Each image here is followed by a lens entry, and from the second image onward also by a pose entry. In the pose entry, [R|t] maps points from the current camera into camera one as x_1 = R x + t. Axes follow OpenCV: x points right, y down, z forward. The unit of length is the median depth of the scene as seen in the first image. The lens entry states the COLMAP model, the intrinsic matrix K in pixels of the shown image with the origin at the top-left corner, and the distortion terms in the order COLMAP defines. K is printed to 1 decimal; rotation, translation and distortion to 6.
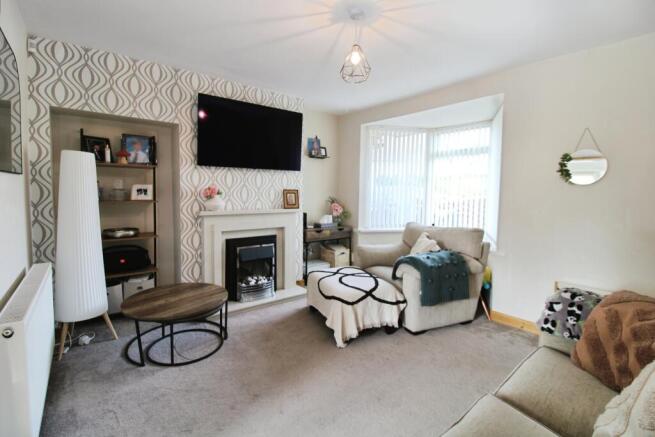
lens RADIAL K [[308.0, 0, 330.0], [0, 308.0, 206.0], [0, 0, 1]] dist [-0.014649, -0.000657]
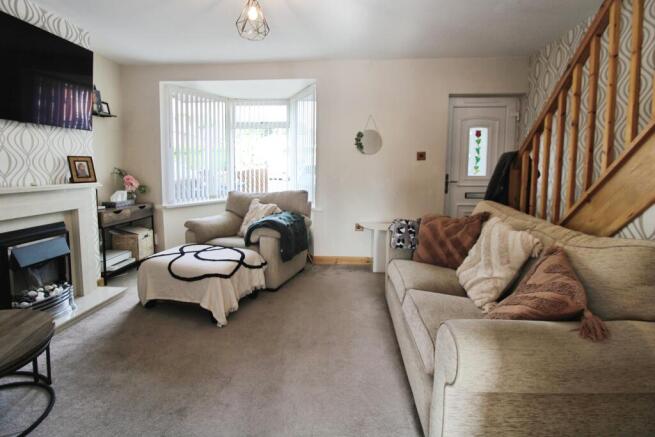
lens RADIAL K [[317.2, 0, 326.0], [0, 317.2, 188.7], [0, 0, 1]] dist [-0.003115, -0.000986]
pose [[0.671760, -0.058321, 0.738470, -0.302191], [0.043442, 0.998282, 0.039322, 0.018153], [-0.739494, 0.005665, 0.673139, 0.090568]]
